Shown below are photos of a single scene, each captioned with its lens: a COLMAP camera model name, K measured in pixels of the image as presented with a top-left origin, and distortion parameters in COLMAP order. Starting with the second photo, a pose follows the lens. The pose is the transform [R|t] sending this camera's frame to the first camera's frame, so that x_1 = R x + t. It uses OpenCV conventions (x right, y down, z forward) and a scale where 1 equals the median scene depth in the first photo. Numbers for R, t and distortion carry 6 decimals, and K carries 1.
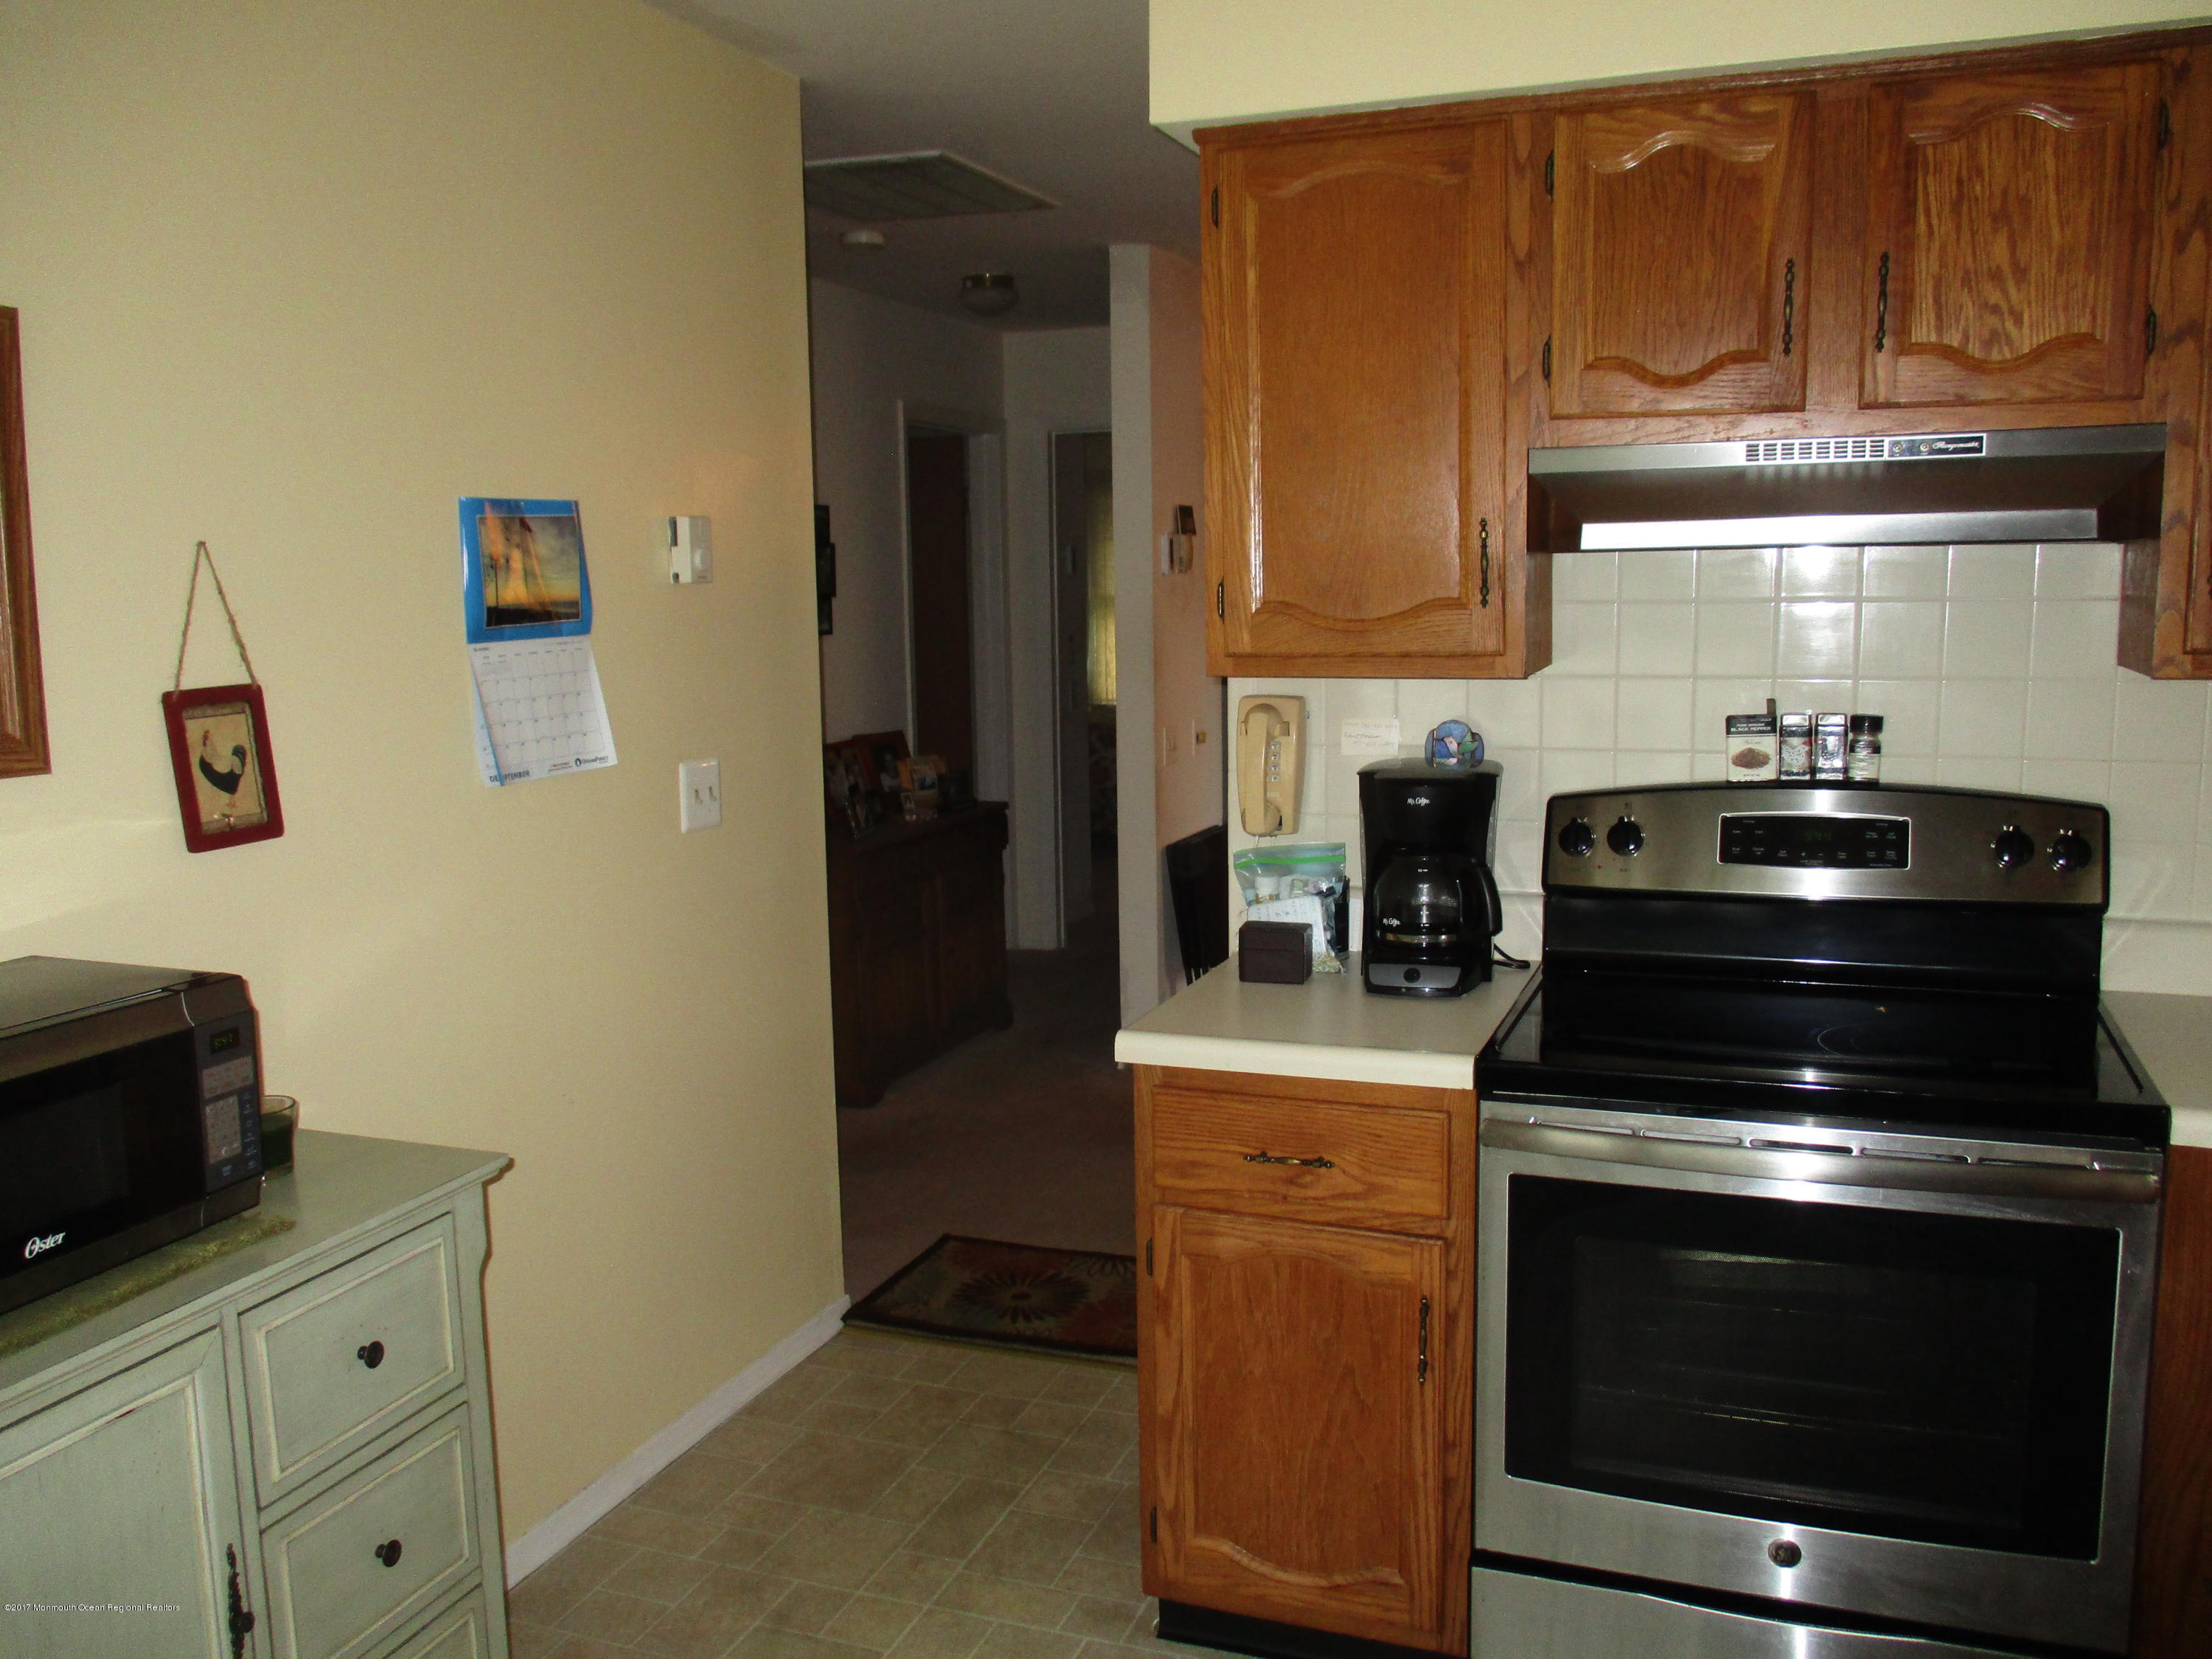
lens RADIAL K [[1820.2, 0, 1094.3], [0, 1820.2, 830.4], [0, 0, 1]] dist [-0.034190, 0.014556]
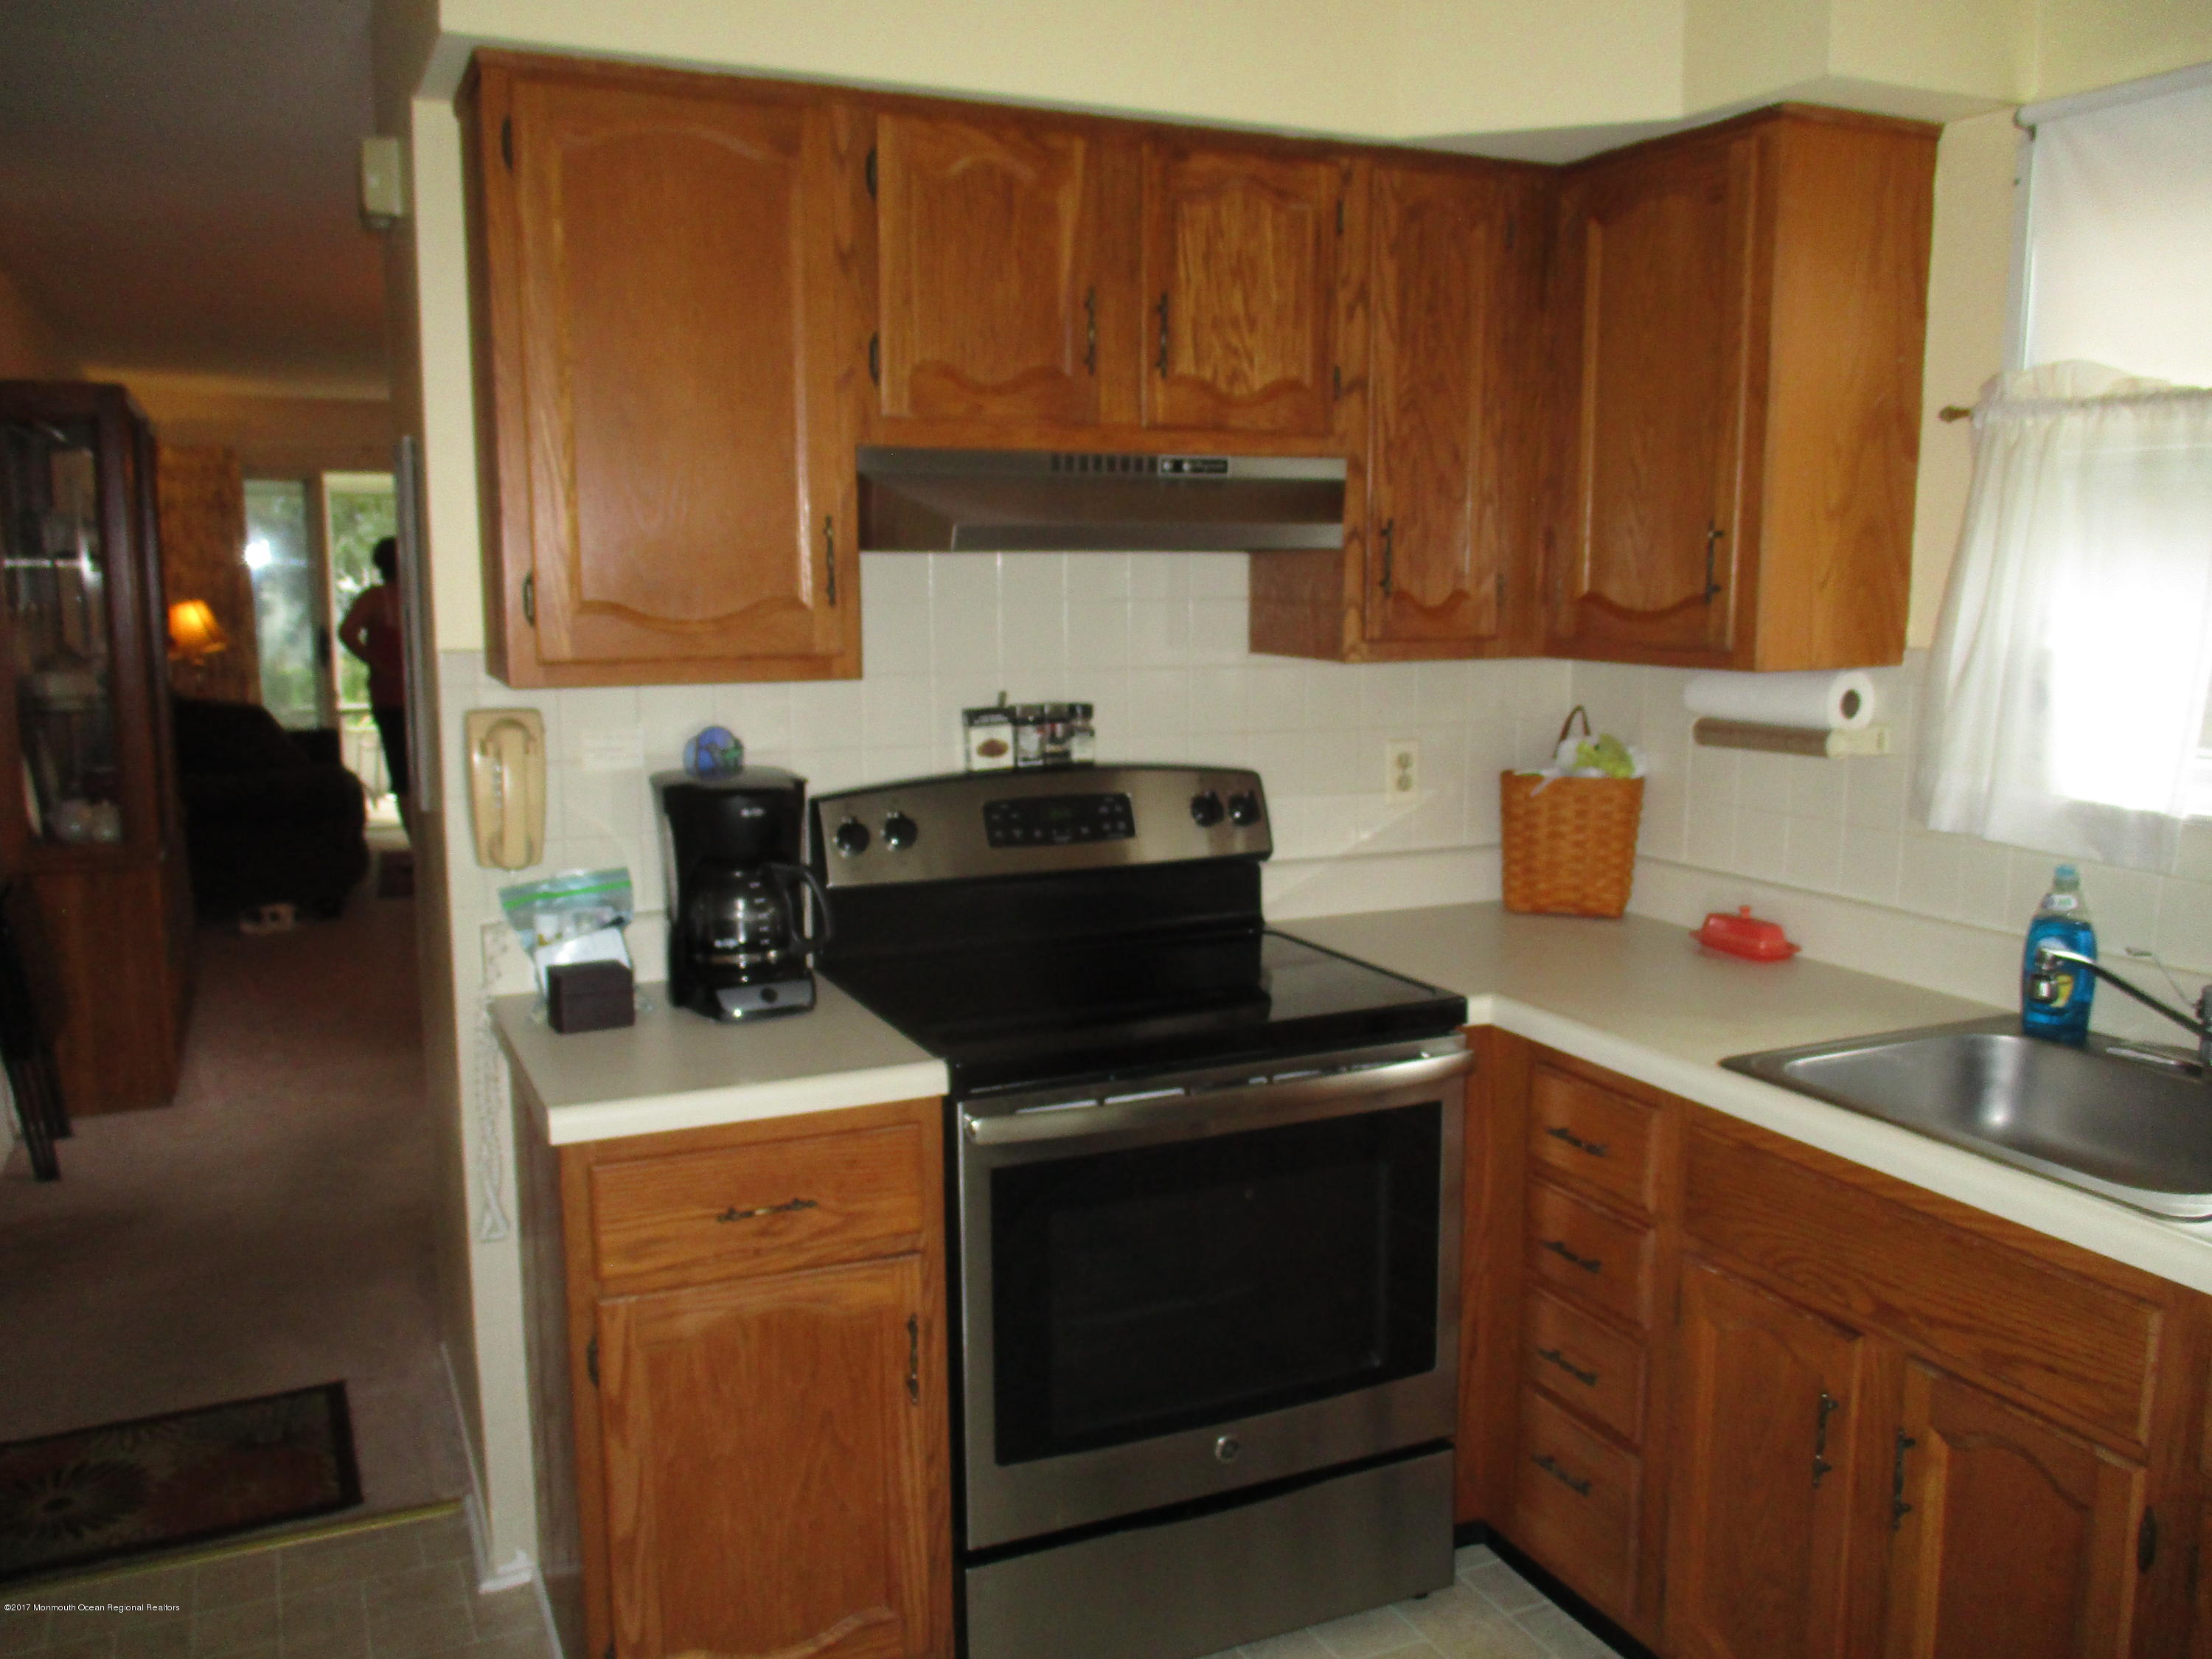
lens RADIAL K [[1820.2, 0, 1094.2], [0, 1820.2, 835.3], [0, 0, 1]] dist [-0.034190, 0.014556]
pose [[0.701512, -0.087378, 0.707280, -0.403894], [0.088458, 0.995456, 0.035243, -0.023799], [-0.707146, 0.037841, 0.706054, 0.227520]]
